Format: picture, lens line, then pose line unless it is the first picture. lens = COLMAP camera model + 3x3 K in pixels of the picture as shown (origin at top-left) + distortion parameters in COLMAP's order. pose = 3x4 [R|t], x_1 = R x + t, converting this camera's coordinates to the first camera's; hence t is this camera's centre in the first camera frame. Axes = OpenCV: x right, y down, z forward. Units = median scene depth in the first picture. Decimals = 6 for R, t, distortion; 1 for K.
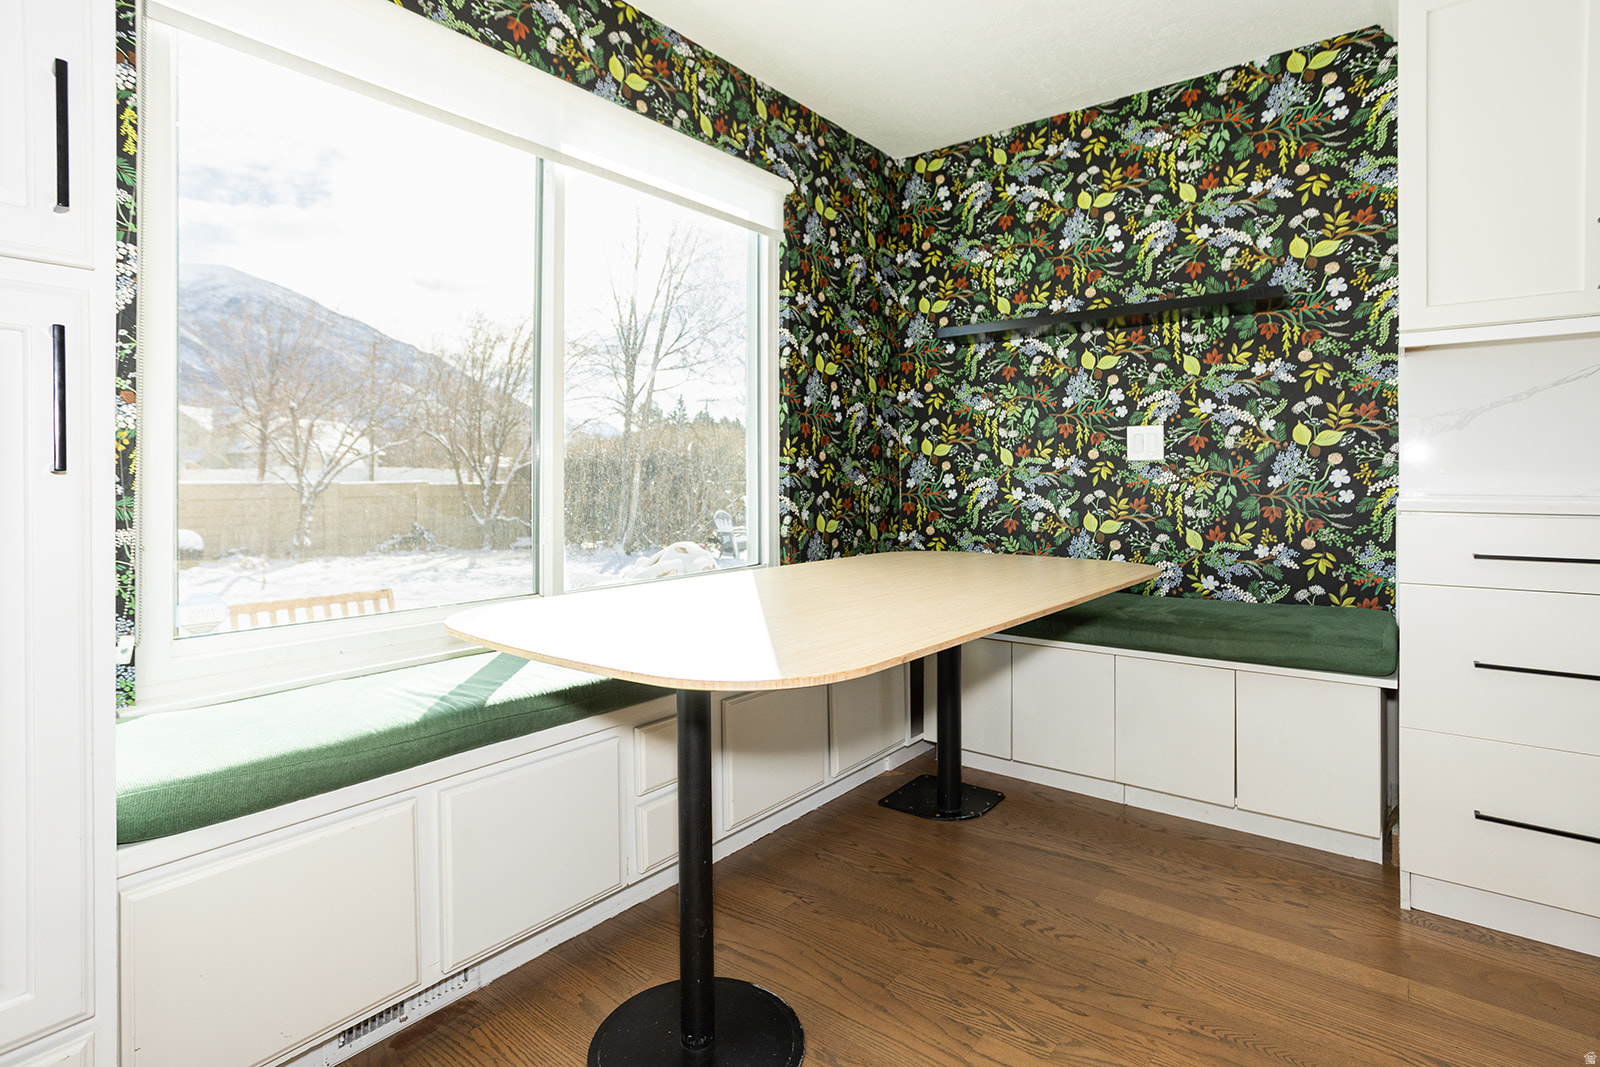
lens RADIAL K [[822.4, 0, 766.7], [0, 822.4, 485.7], [0, 0, 1]] dist [-0.010568, 0.003313]
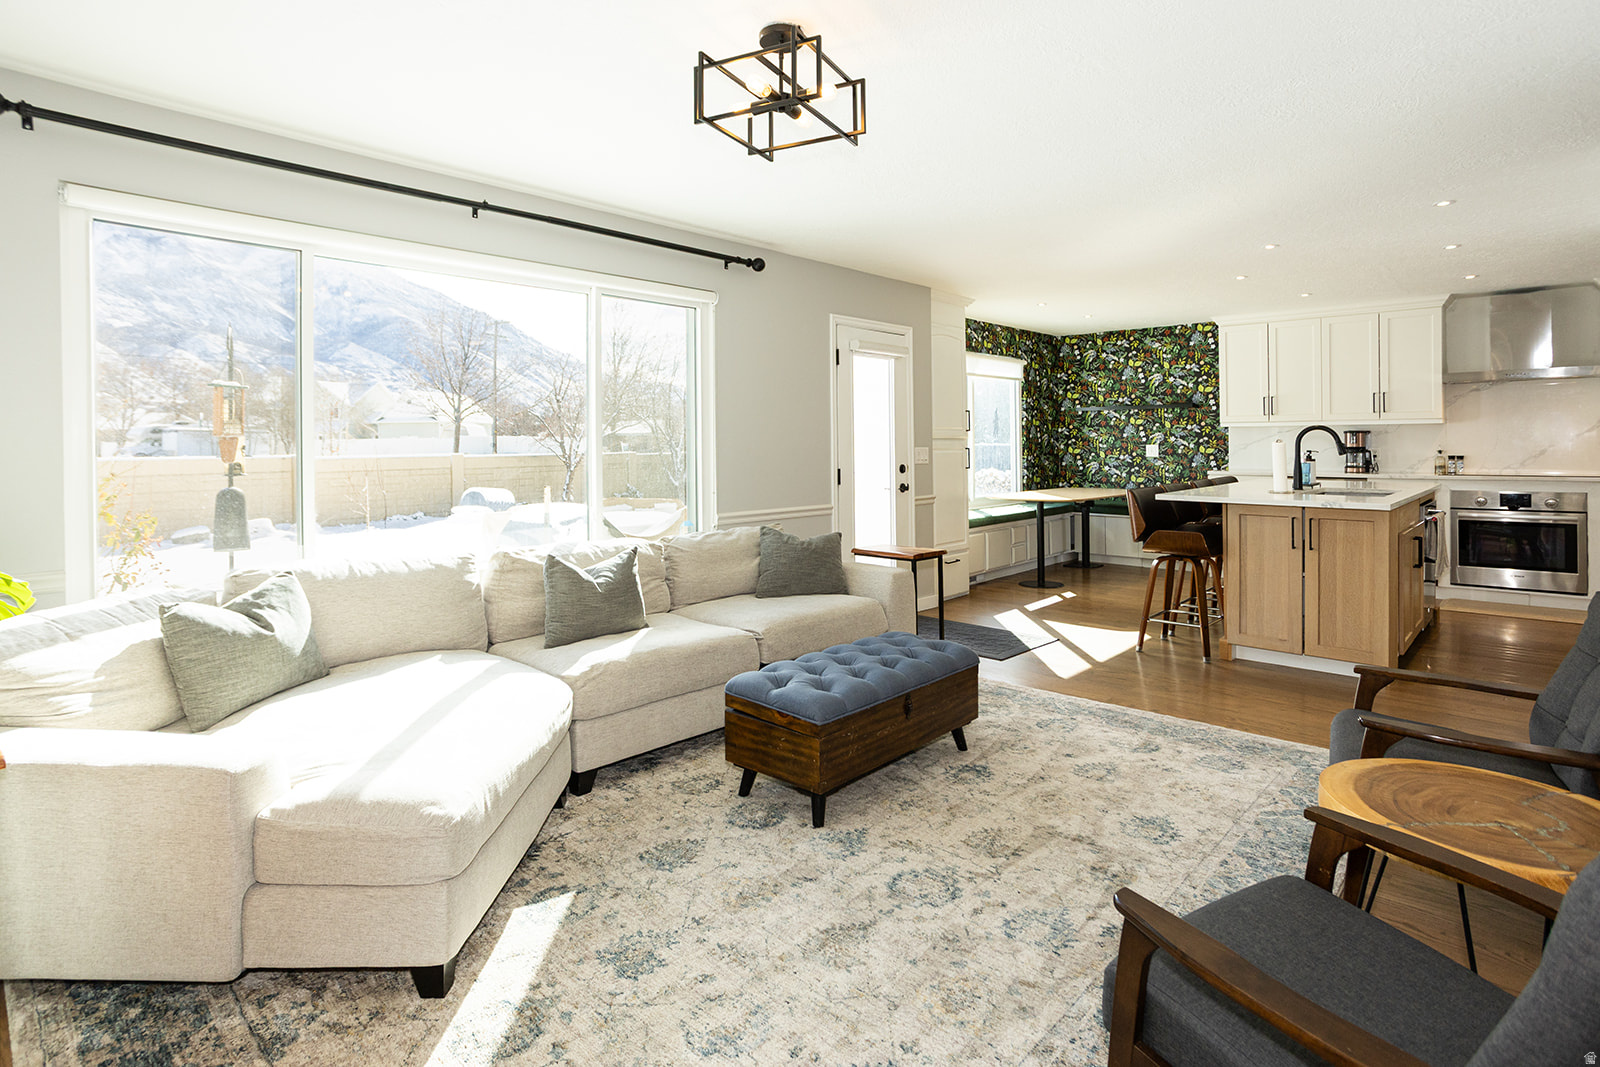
lens RADIAL K [[818.8, 0, 766.0], [0, 818.8, 453.0], [0, 0, 1]] dist [-0.033006, 0.020152]
pose [[0.995904, -0.003672, -0.090346, -0.611451], [0.004041, 0.999984, 0.003906, -0.058506], [0.090330, -0.004255, 0.995903, -1.905123]]
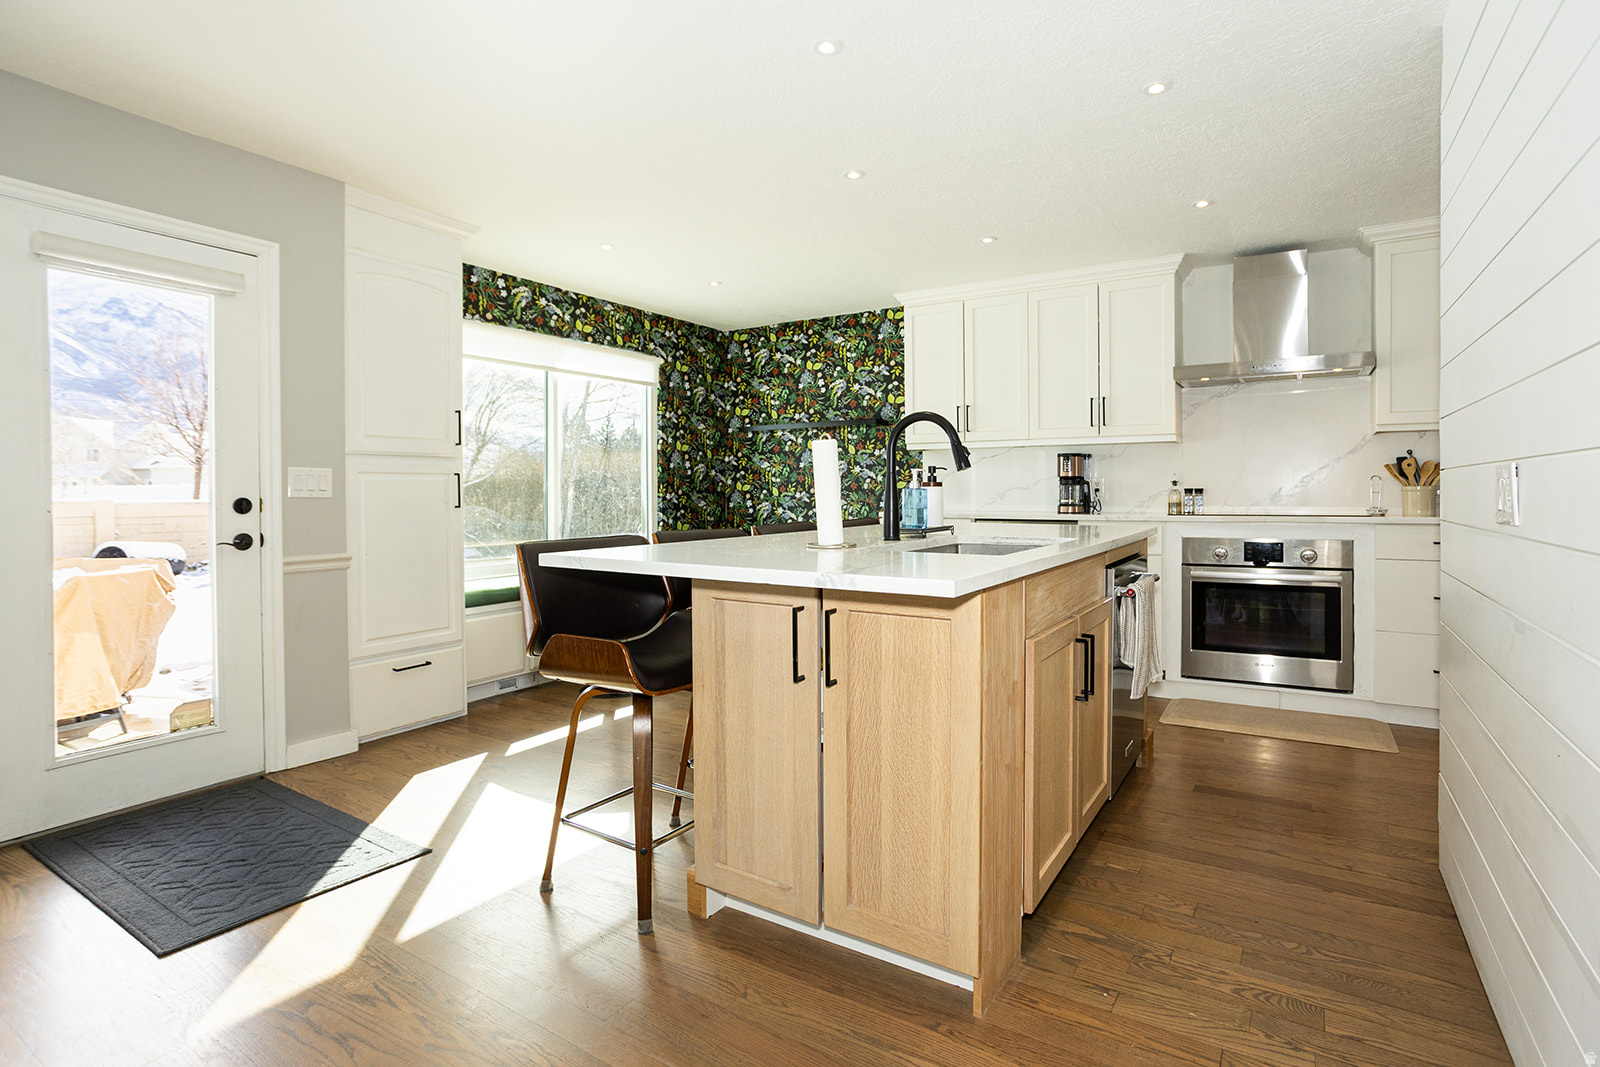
lens RADIAL K [[818.8, 0, 767.8], [0, 818.8, 507.8], [0, 0, 1]] dist [-0.033006, 0.020152]
pose [[0.996099, -0.005753, 0.088060, 0.106967], [0.004900, 0.999939, 0.009898, -0.016999], [-0.088112, -0.009428, 0.996066, -1.025999]]
